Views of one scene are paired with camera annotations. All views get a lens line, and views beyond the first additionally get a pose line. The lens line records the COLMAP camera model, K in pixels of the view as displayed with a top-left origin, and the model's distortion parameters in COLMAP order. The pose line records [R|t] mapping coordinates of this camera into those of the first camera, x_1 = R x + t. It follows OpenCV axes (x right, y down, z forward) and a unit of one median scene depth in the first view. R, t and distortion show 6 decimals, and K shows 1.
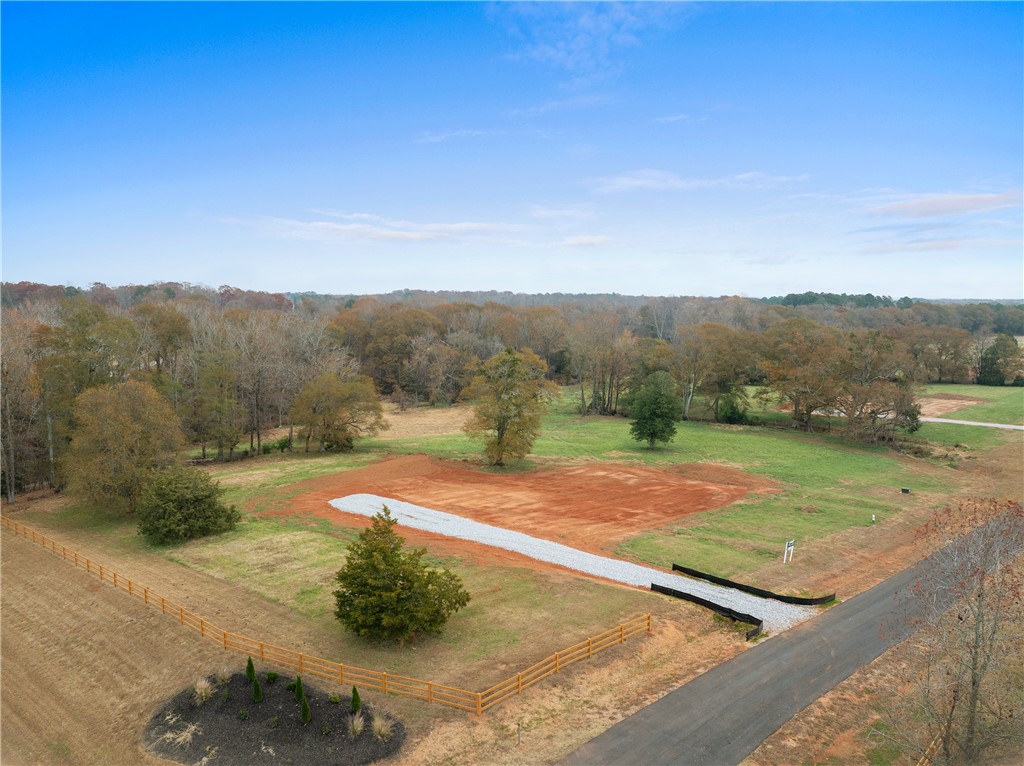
lens RADIAL K [[731.1, 0, 512.0], [0, 731.1, 383.0], [0, 0, 1]] dist [-0.057122, 0.024686]
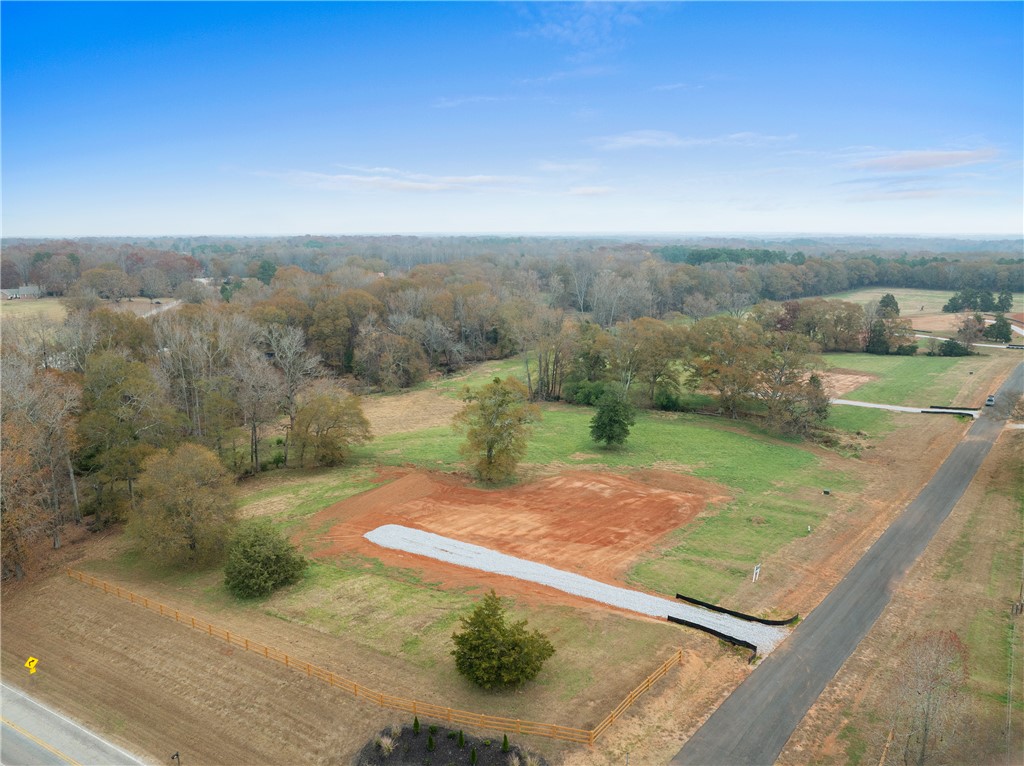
lens RADIAL K [[731.1, 0, 512.0], [0, 731.1, 383.0], [0, 0, 1]] dist [-0.057122, 0.024686]
pose [[0.990946, -0.028710, 0.131157, -0.238775], [0.017857, 0.996374, 0.083184, -0.249207], [-0.133070, -0.080088, 0.987866, -0.225670]]
